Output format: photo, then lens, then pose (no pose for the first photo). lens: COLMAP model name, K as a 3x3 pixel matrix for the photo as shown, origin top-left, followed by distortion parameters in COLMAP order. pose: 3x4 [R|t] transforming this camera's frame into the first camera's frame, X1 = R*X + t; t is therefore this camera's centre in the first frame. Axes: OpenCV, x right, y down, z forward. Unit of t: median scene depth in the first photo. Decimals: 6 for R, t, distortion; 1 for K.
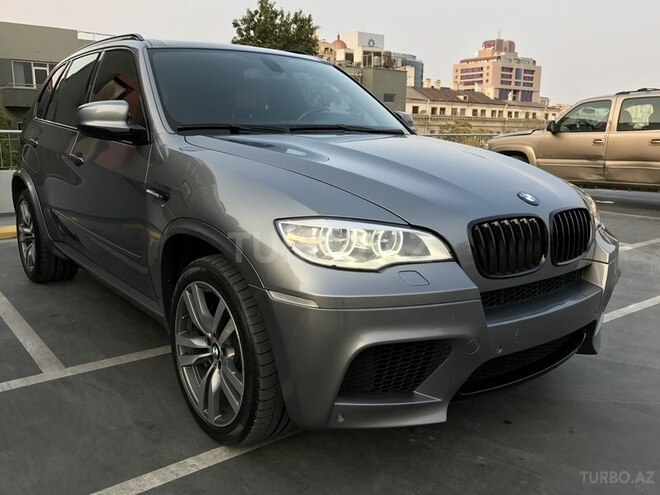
lens RADIAL K [[581.9, 0, 329.9], [0, 581.9, 247.9], [0, 0, 1]] dist [0.006255, -0.011712]
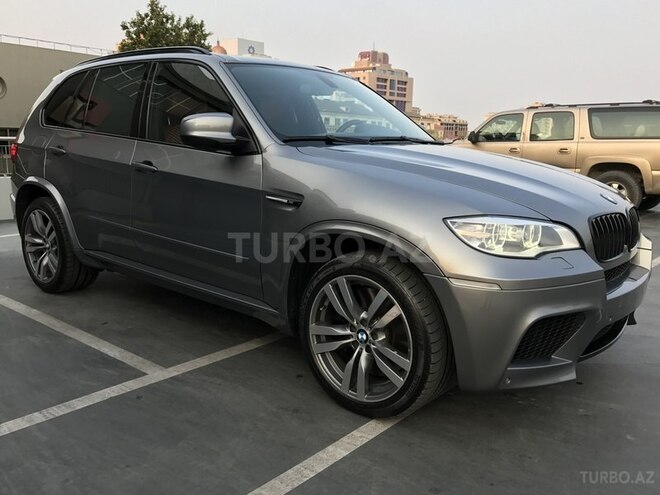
lens RADIAL K [[581.9, 0, 329.9], [0, 581.9, 247.9], [0, 0, 1]] dist [0.006255, -0.011712]
pose [[0.980394, -0.029032, 0.194899, -0.388254], [0.031336, 0.999471, -0.008749, 0.010060], [-0.194542, 0.014685, 0.980784, -0.083503]]
